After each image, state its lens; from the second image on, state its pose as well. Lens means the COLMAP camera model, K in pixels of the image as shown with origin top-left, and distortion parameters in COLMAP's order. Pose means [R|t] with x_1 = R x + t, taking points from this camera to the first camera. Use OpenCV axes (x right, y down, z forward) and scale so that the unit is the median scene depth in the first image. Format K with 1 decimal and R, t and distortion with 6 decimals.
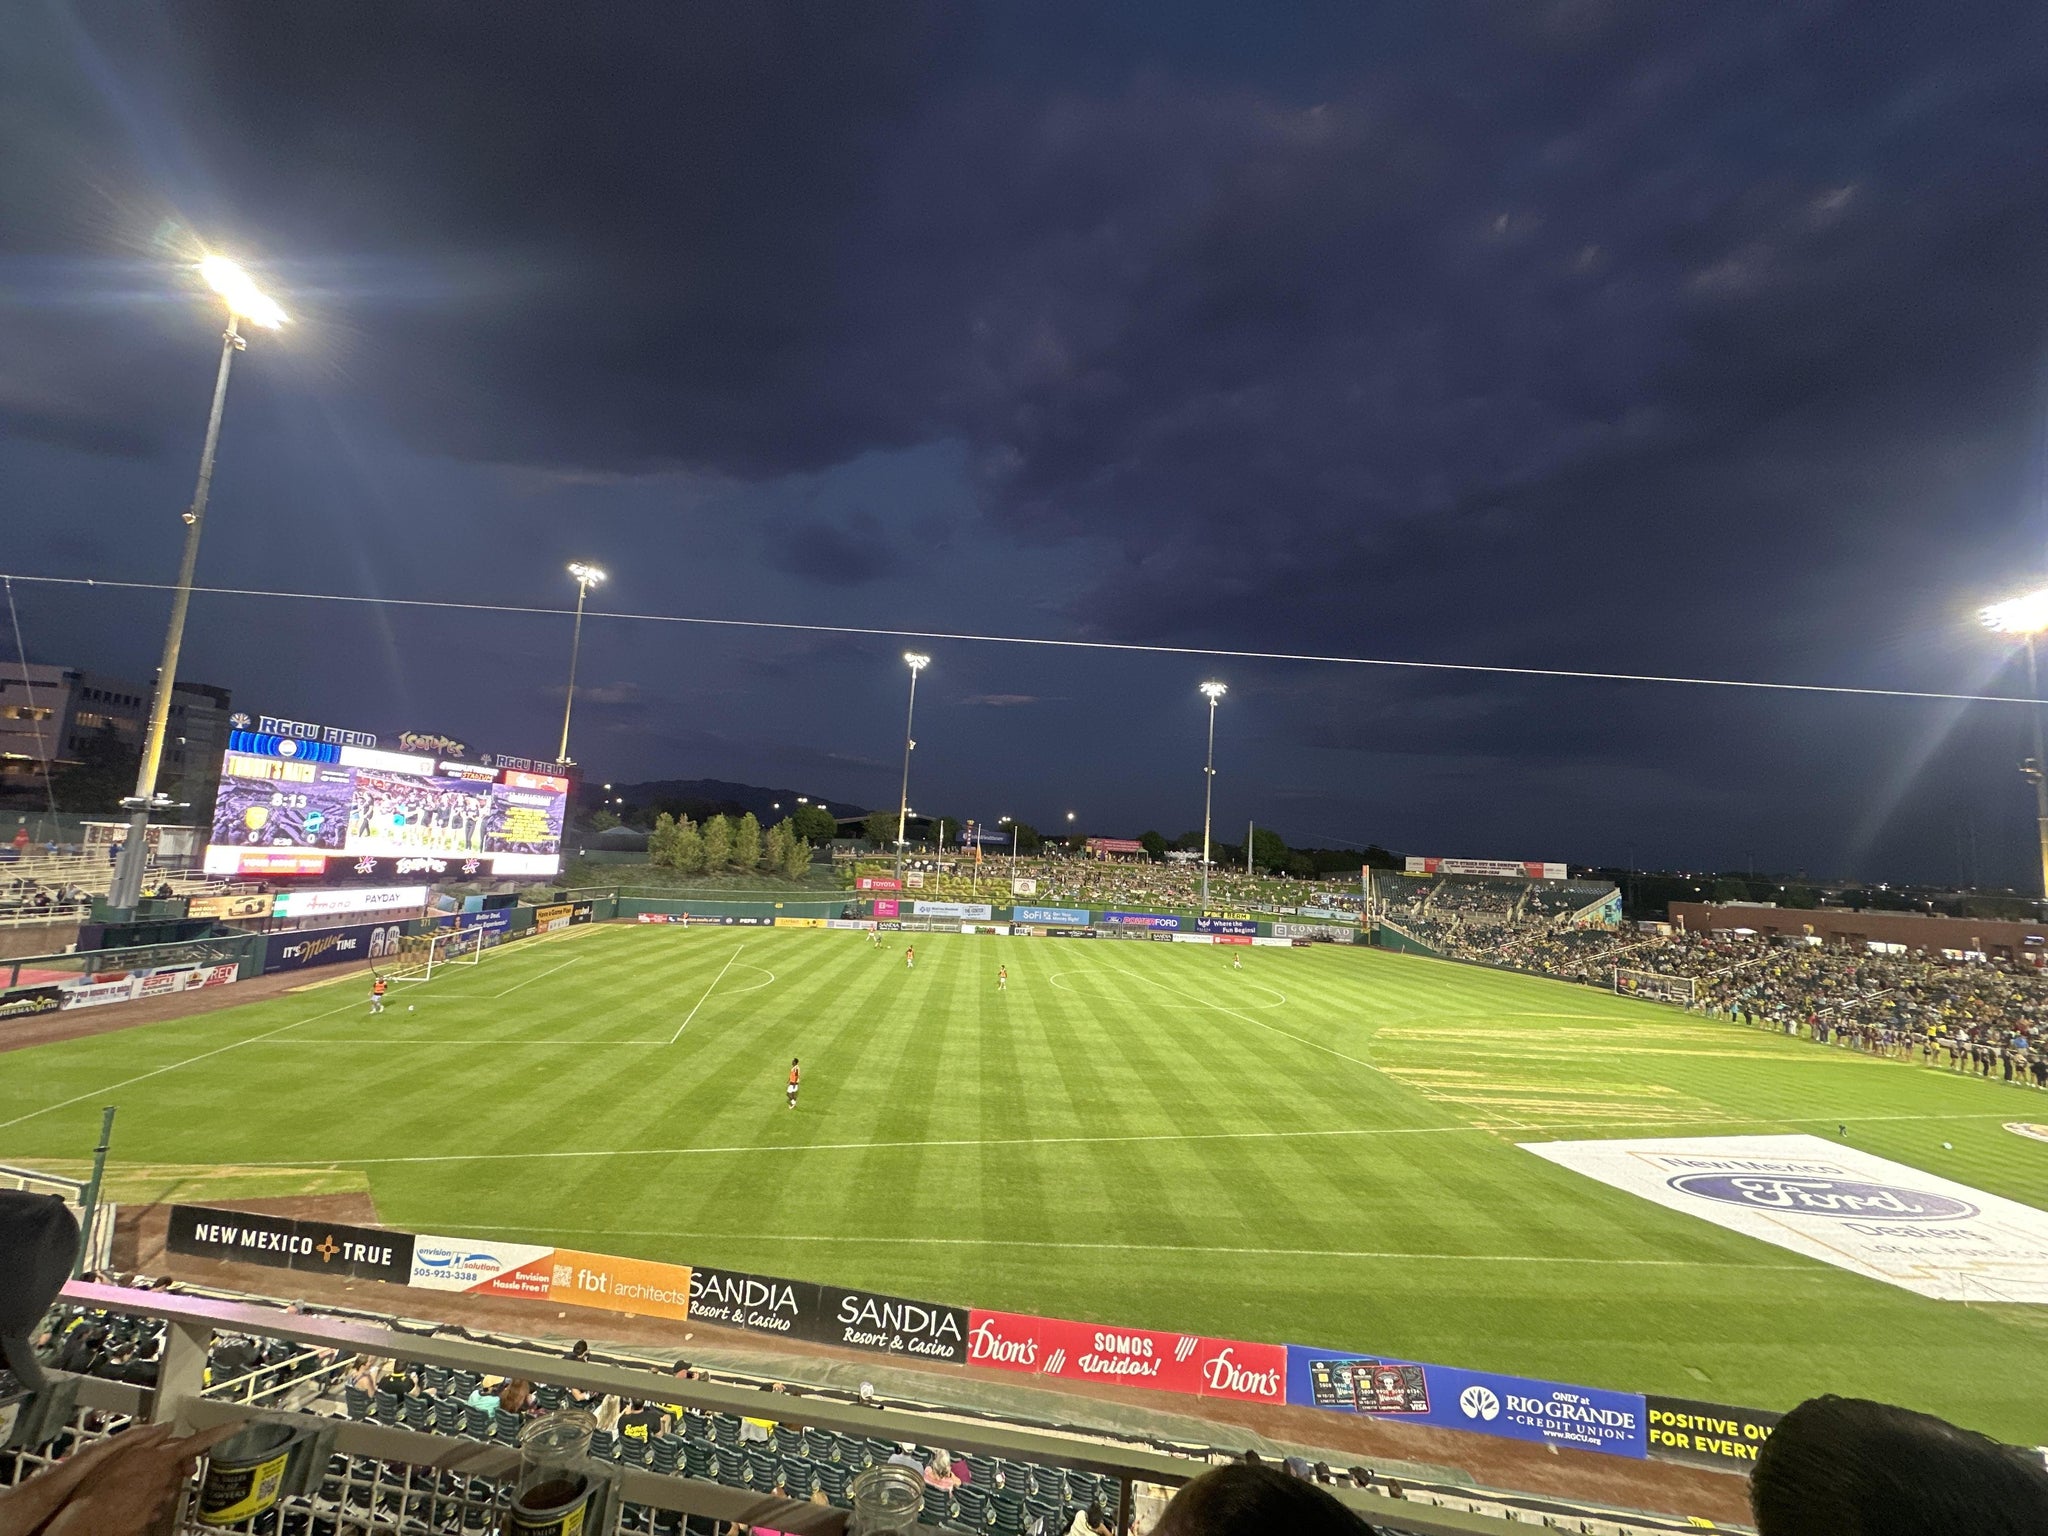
lens RADIAL K [[813.2, 0, 1024.0], [0, 813.2, 768.0], [0, 0, 1]] dist [-0.003576, 0.000522]
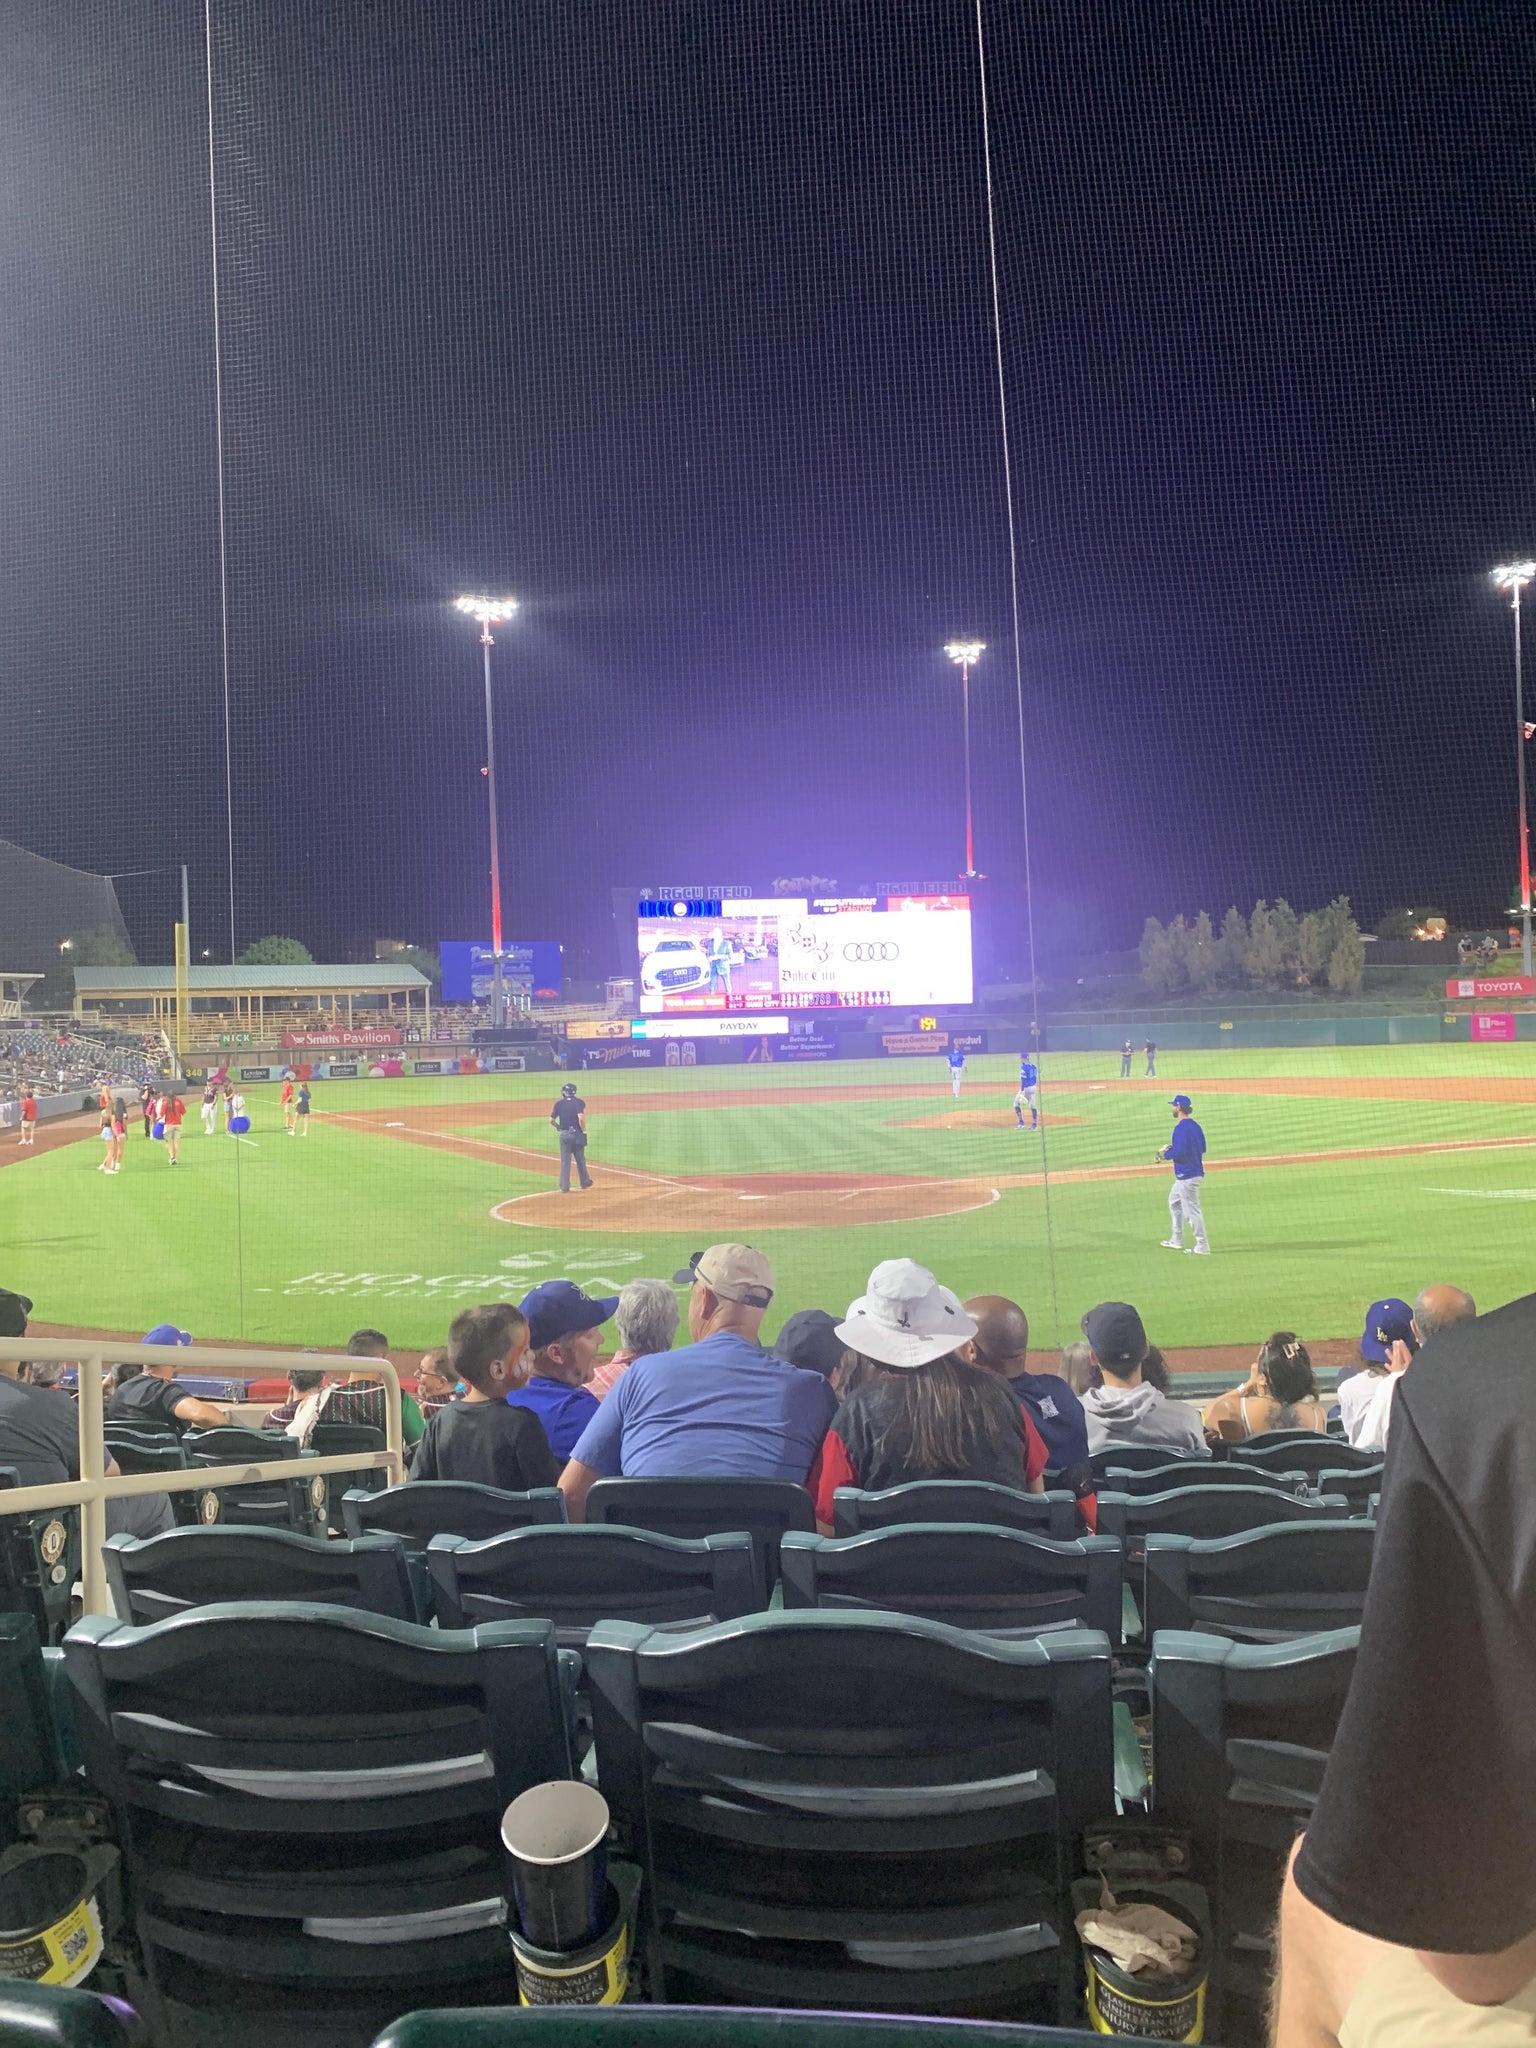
lens RADIAL K [[1538.3, 0, 768.0], [0, 1538.3, 1024.0], [0, 0, 1]] dist [0.131376, -0.312009]
pose [[0.362449, -0.076192, -0.928884, 1.030019], [0.159513, 0.987018, -0.018719, 0.169321], [0.918252, -0.141385, 0.369898, 0.193090]]
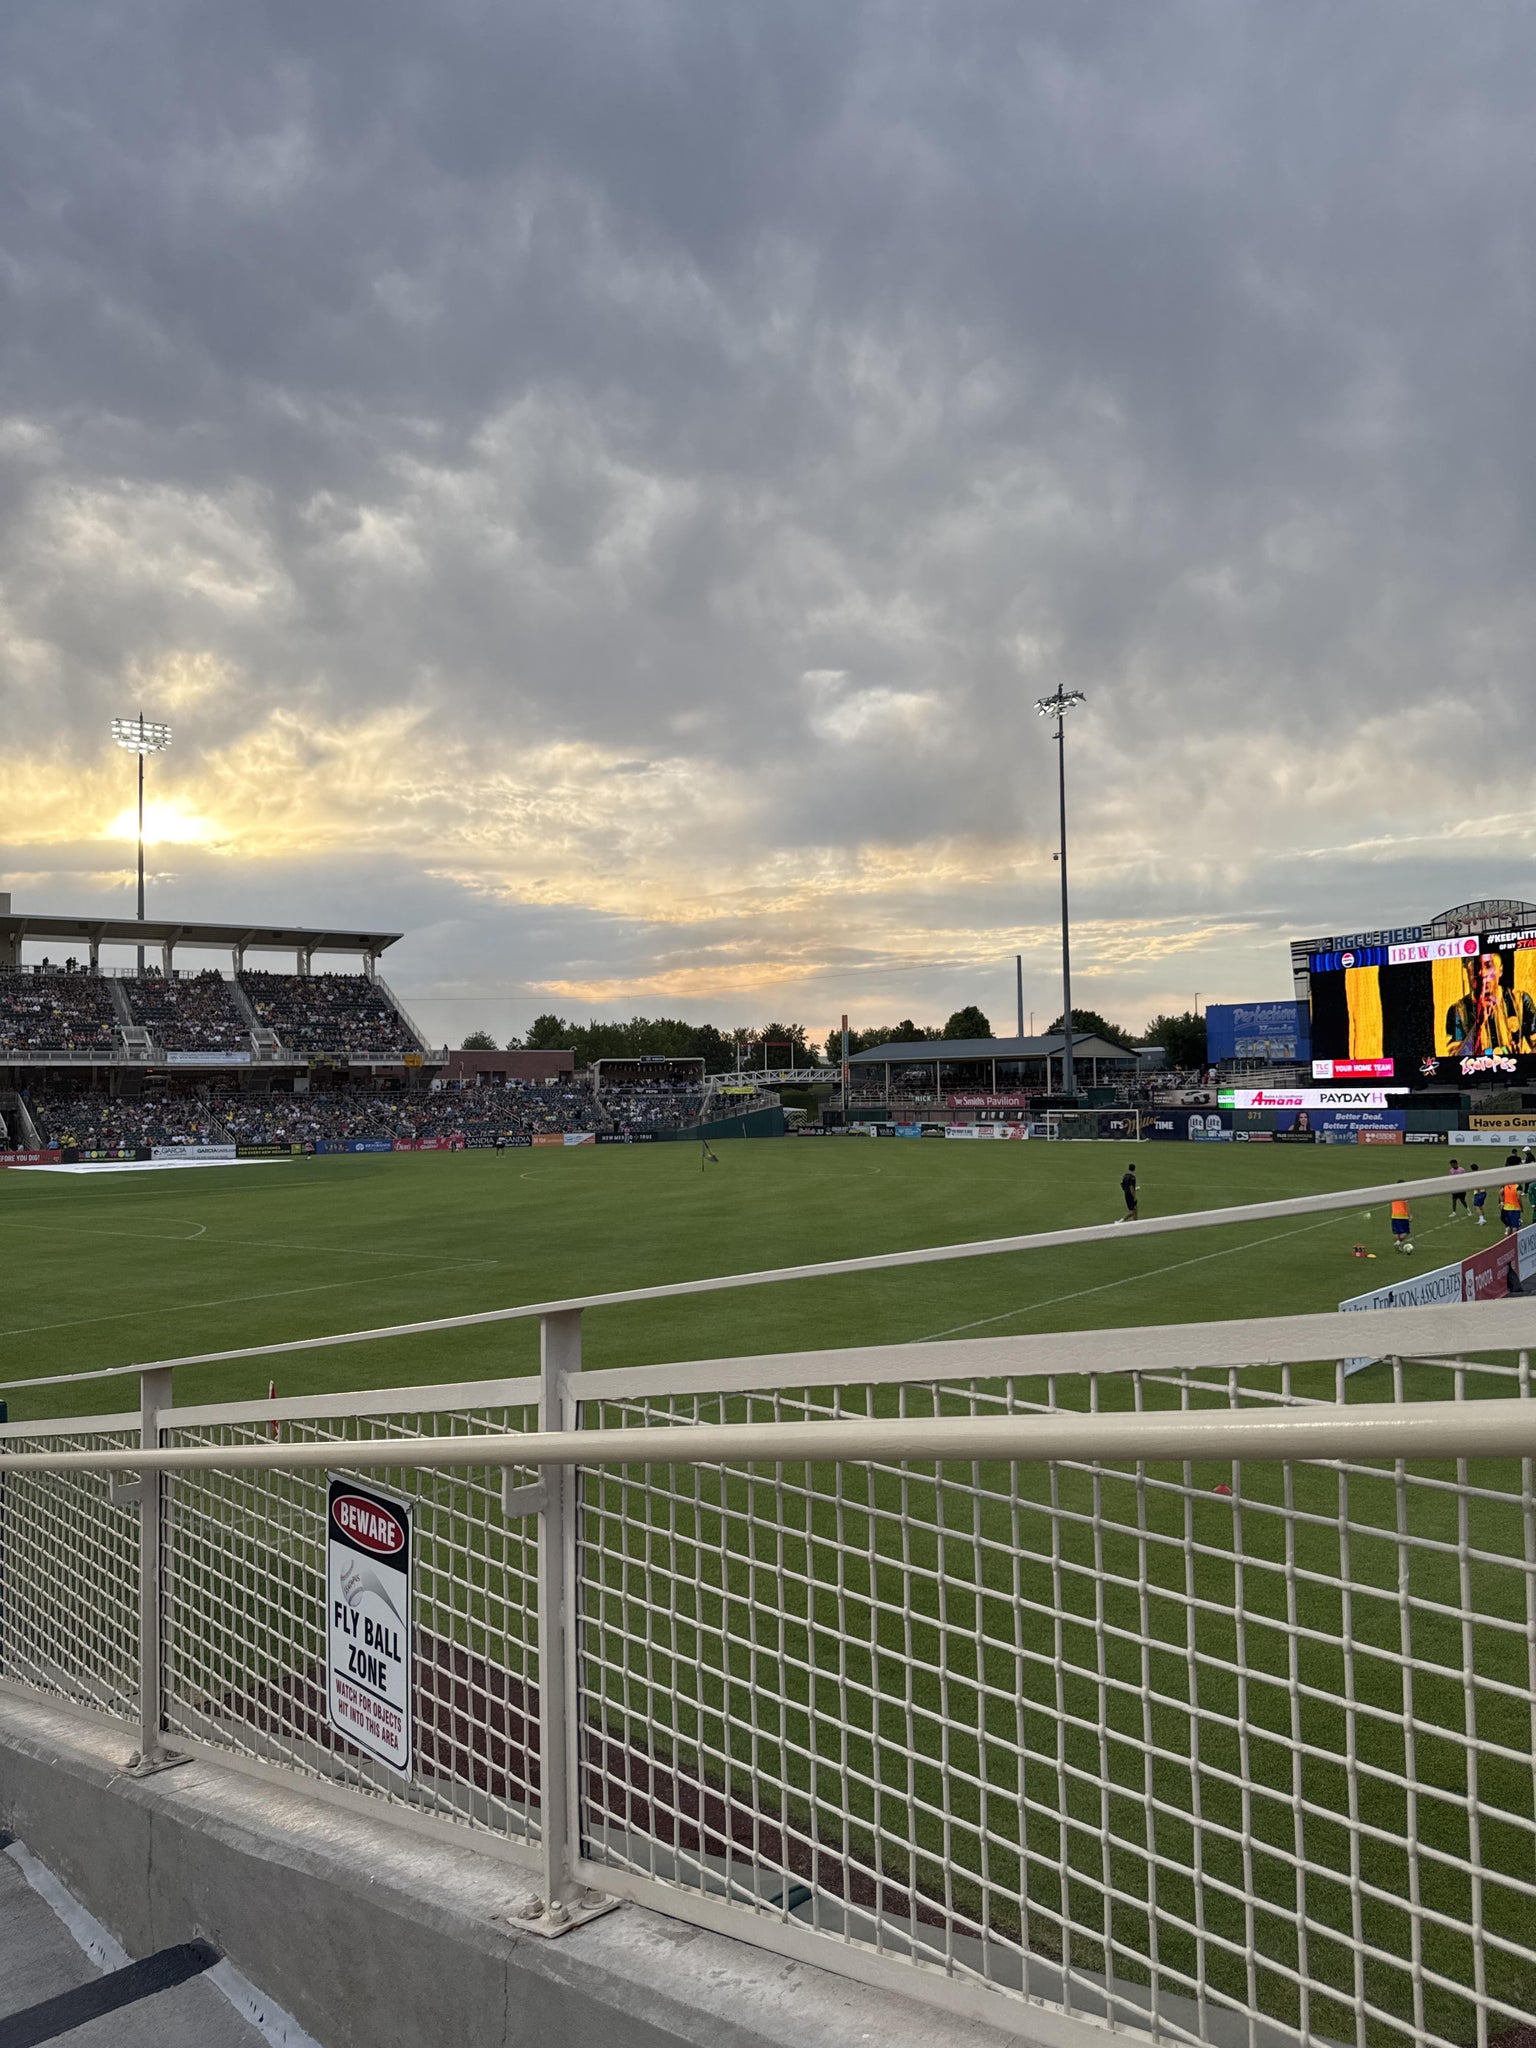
lens RADIAL K [[1428.5, 0, 762.0], [0, 1428.5, 1023.7], [0, 0, 1]] dist [0.107319, -0.159479]
pose [[-0.773582, -0.081939, -0.628377, 0.697999], [0.040048, 0.983302, -0.177523, 0.291833], [0.632430, -0.162494, -0.757383, 1.559234]]
